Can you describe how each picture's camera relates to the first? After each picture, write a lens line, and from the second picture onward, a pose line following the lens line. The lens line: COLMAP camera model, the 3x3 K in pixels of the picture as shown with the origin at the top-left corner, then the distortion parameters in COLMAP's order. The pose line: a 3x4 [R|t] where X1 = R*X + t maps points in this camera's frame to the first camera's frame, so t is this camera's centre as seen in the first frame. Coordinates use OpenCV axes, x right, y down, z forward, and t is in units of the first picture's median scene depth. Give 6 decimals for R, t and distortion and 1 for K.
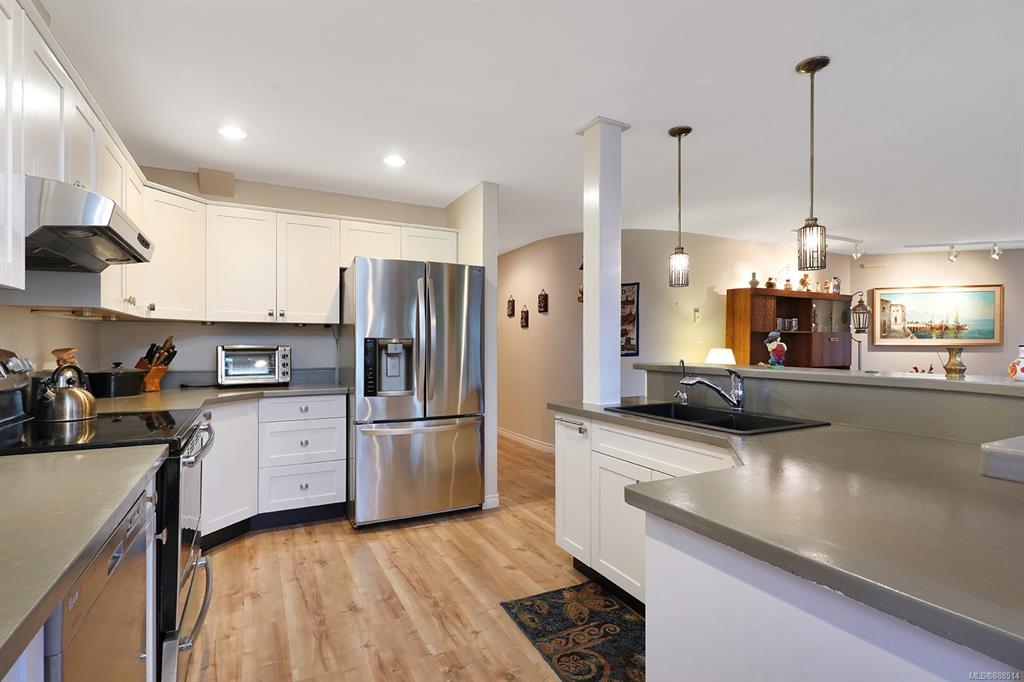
lens RADIAL K [[482.2, 0, 520.1], [0, 482.2, 342.3], [0, 0, 1]] dist [0.003401, 0.000271]
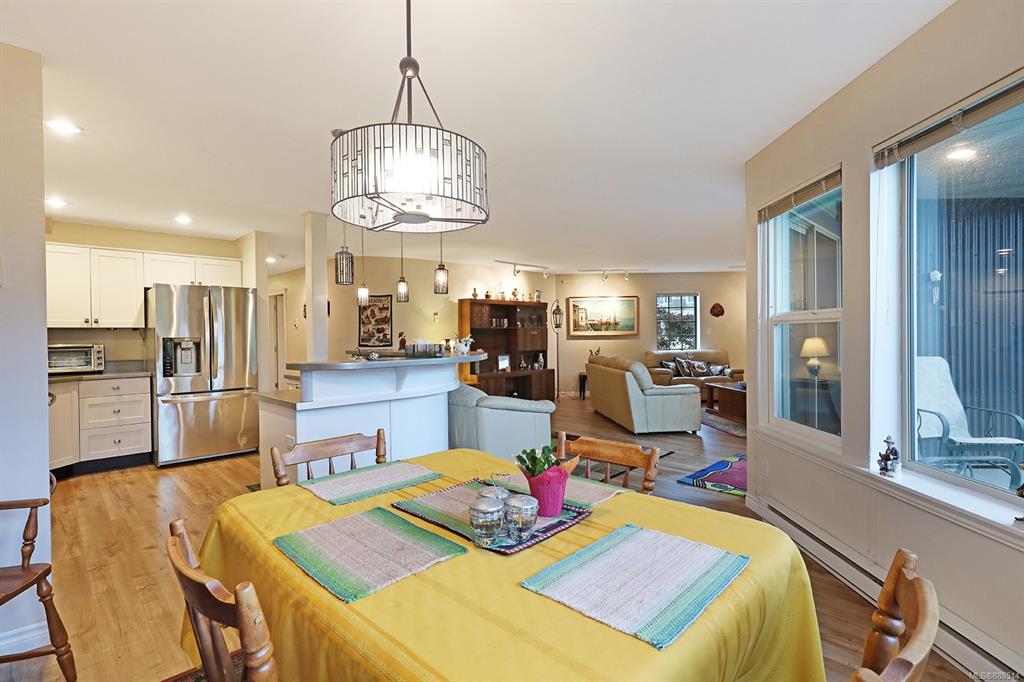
lens RADIAL K [[473.2, 0, 502.4], [0, 473.2, 336.7], [0, 0, 1]] dist [-0.002090, -0.000298]
pose [[0.965893, -0.016505, 0.258414, 0.262365], [0.015514, 0.999862, 0.005875, -0.004220], [-0.258476, -0.001666, 0.966016, -0.569079]]
